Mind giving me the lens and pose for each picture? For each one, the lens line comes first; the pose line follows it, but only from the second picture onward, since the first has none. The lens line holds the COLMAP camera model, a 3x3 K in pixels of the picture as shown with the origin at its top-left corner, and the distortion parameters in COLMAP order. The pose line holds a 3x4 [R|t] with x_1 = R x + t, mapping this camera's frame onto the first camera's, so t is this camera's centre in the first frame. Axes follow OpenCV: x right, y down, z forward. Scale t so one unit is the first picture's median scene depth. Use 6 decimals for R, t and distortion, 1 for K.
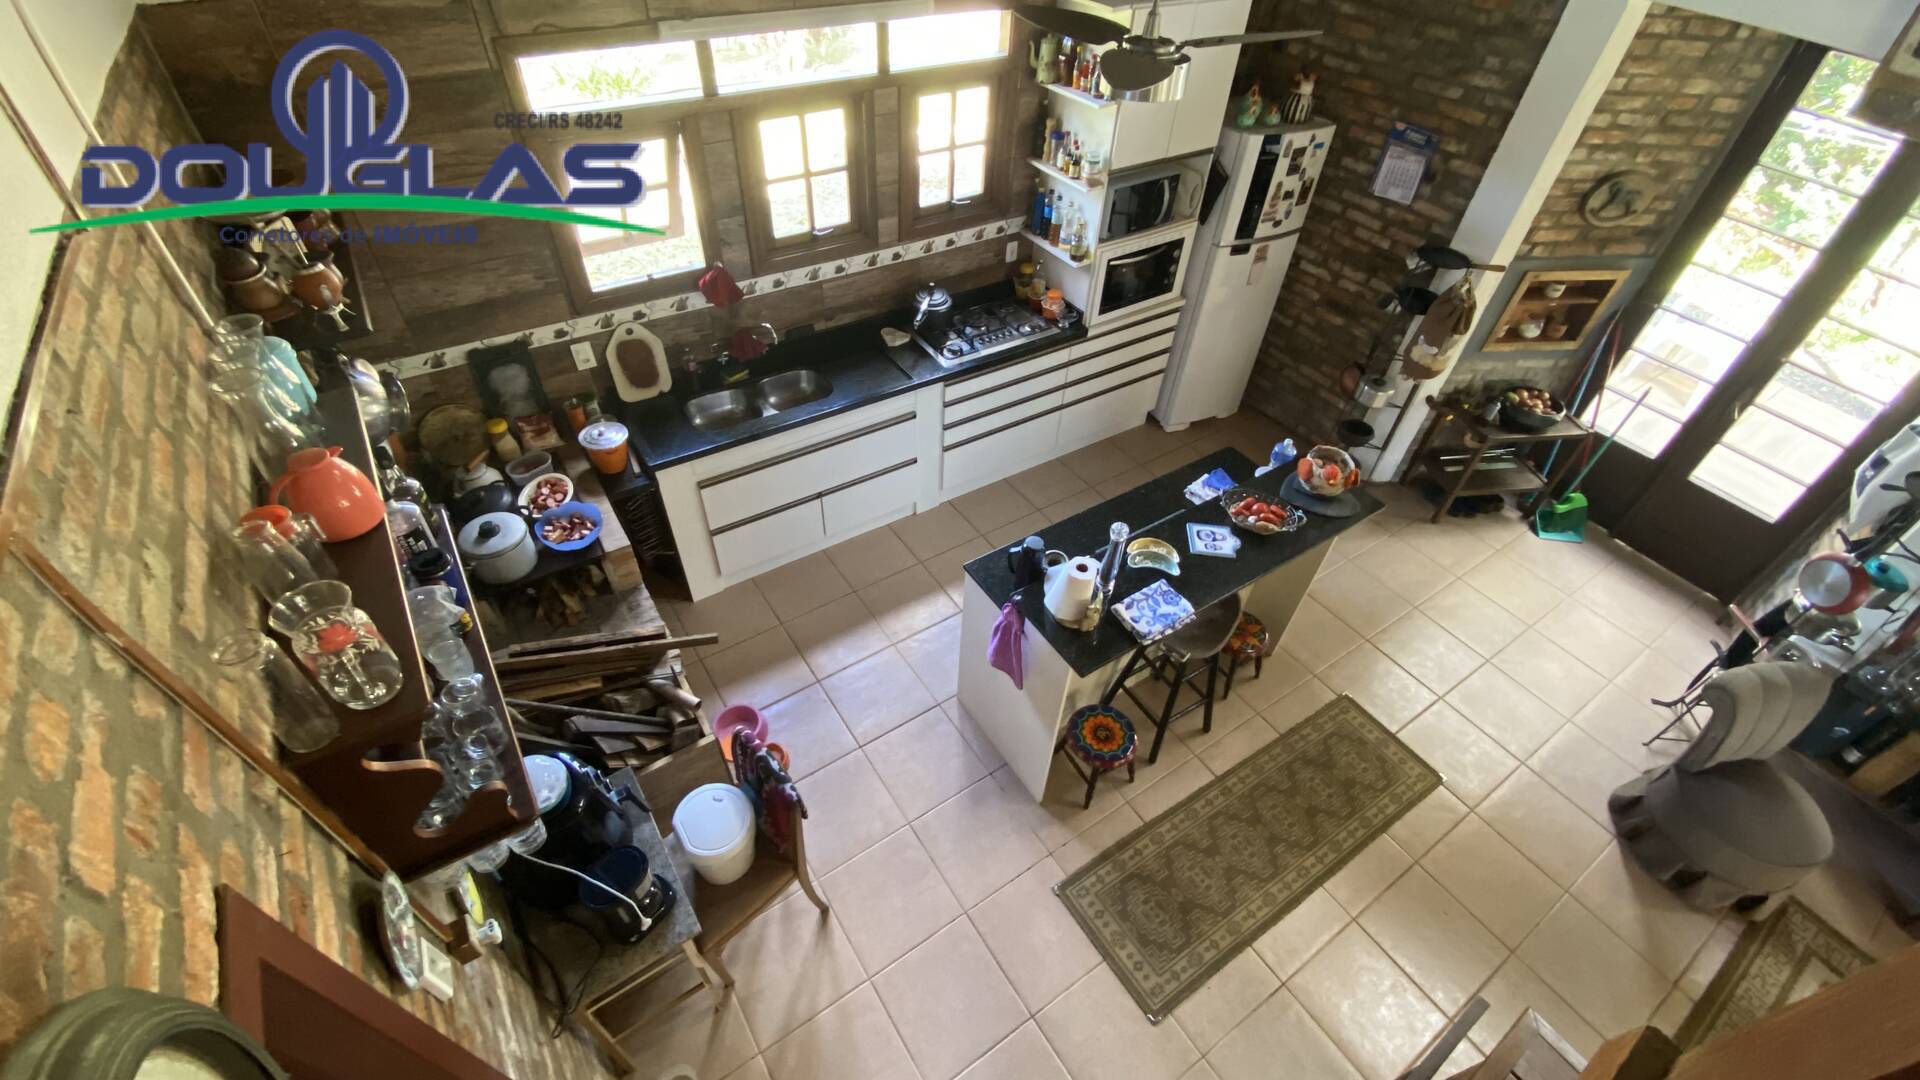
lens RADIAL K [[784.0, 0, 963.6], [0, 784.0, 552.0], [0, 0, 1]] dist [0.033674, -0.027847]
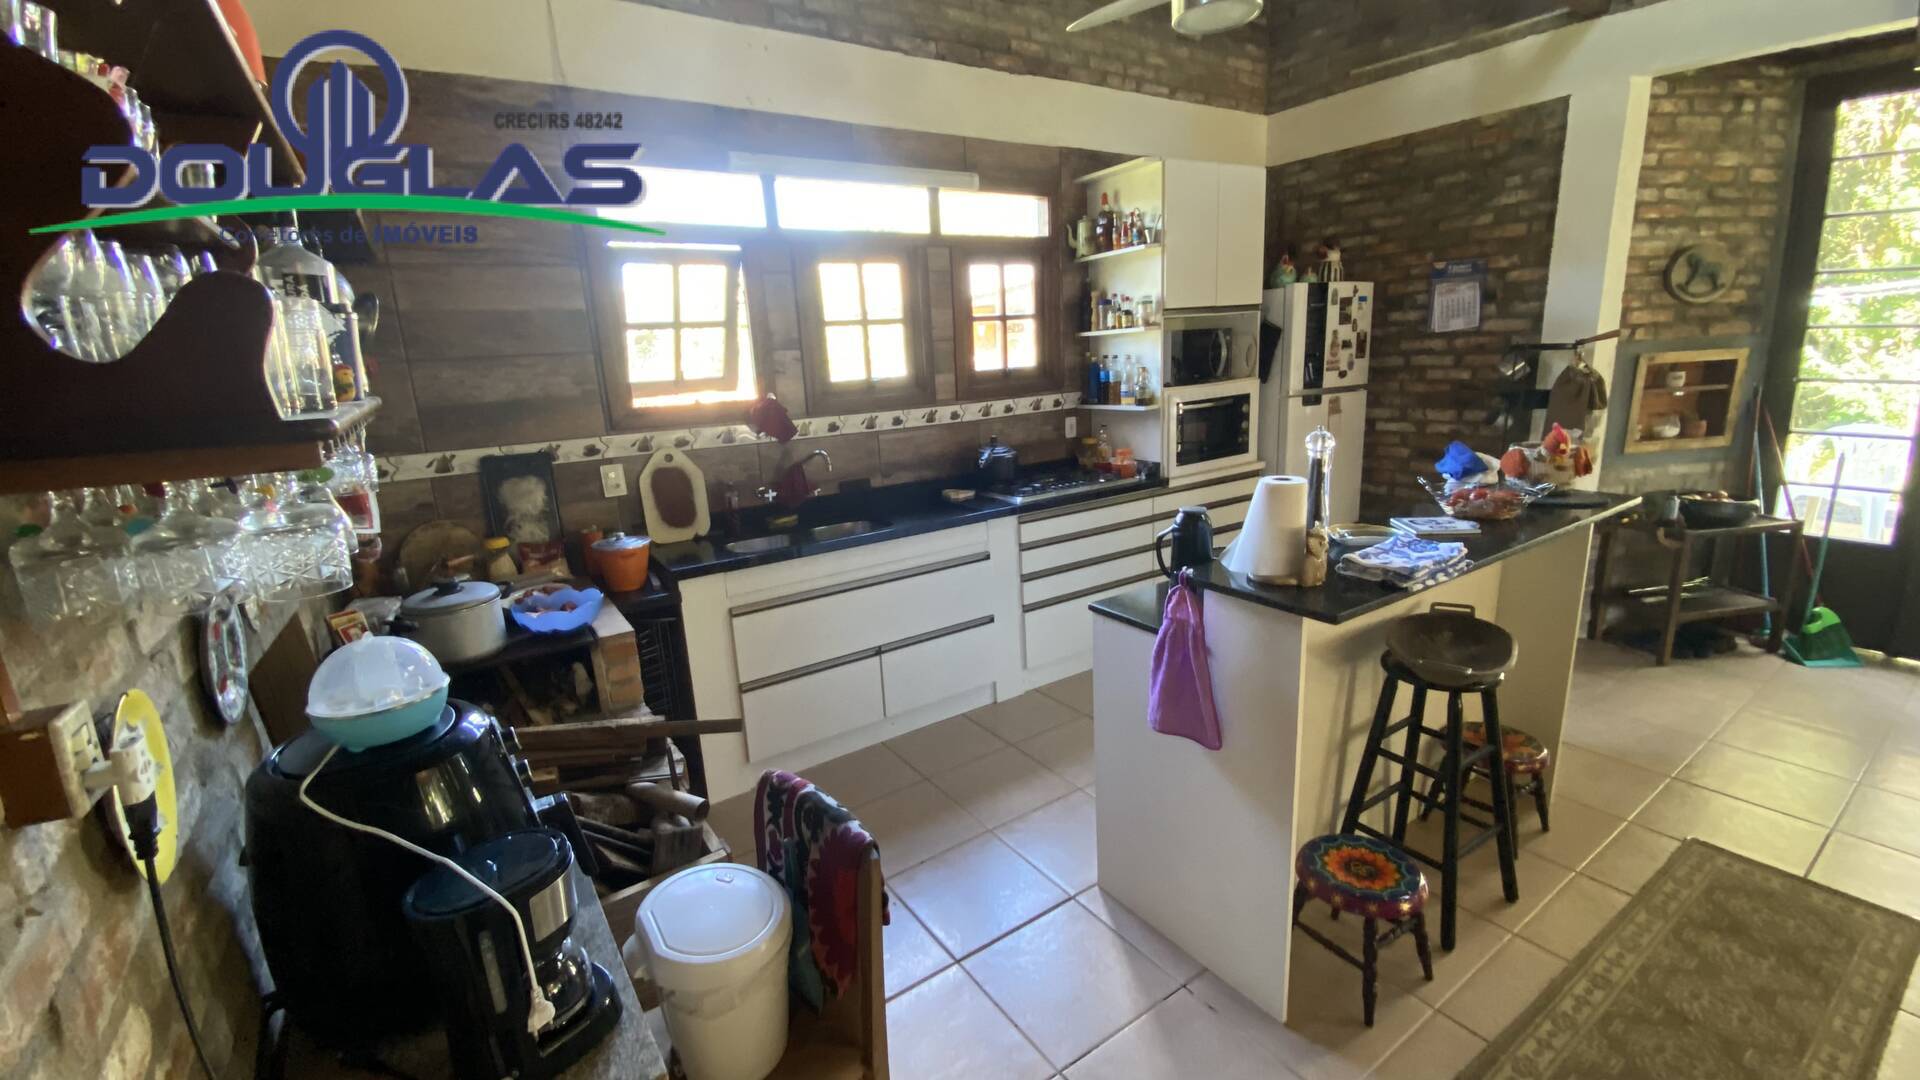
lens RADIAL K [[784.0, 0, 963.6], [0, 784.0, 552.0], [0, 0, 1]] dist [0.033674, -0.027847]
pose [[0.994788, -0.099324, -0.023046, -0.073579], [0.073606, 0.855962, -0.511773, 0.266268], [0.070558, 0.507409, 0.858812, 0.283283]]
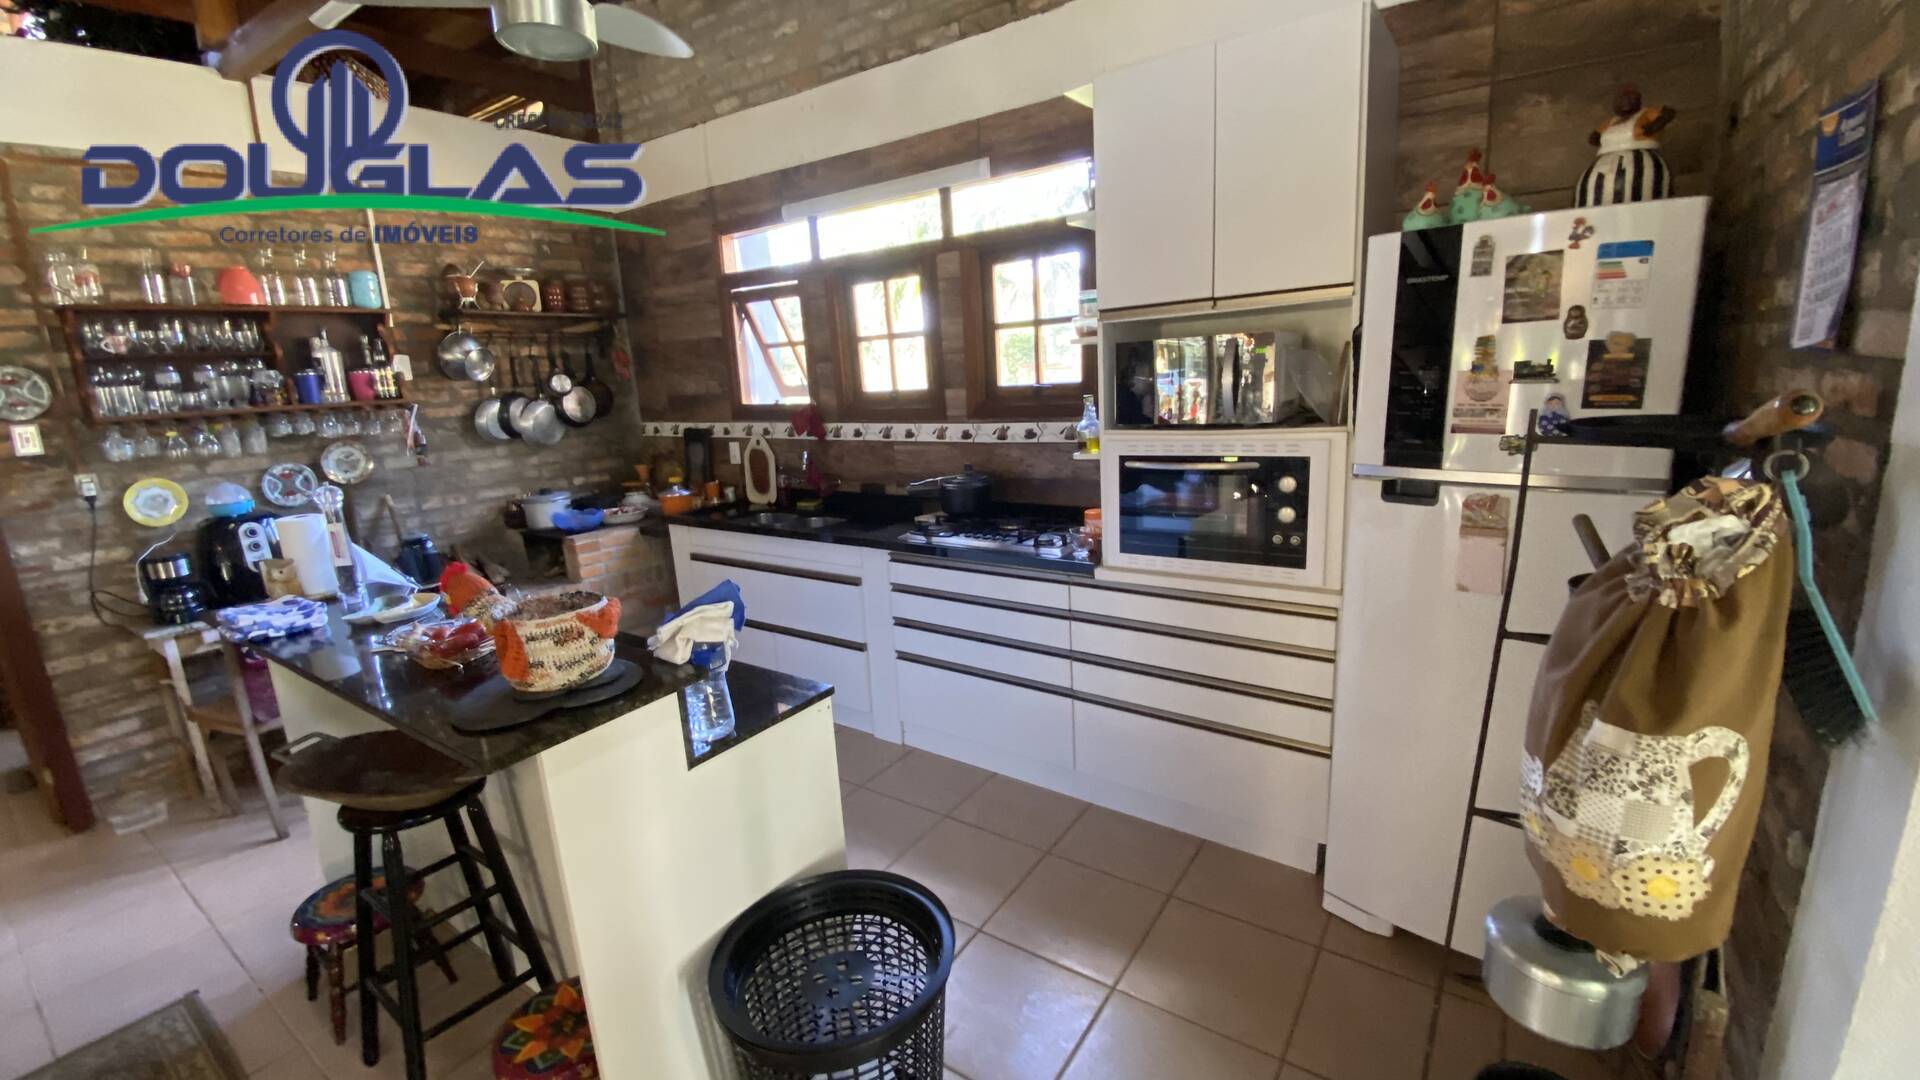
lens RADIAL K [[784.0, 0, 963.6], [0, 784.0, 552.0], [0, 0, 1]] dist [0.033674, -0.027847]
pose [[0.358235, 0.148609, -0.921728, 0.767536], [-0.610302, 0.784392, -0.110731, -0.186358], [0.706540, 0.602200, 0.371693, 0.794778]]
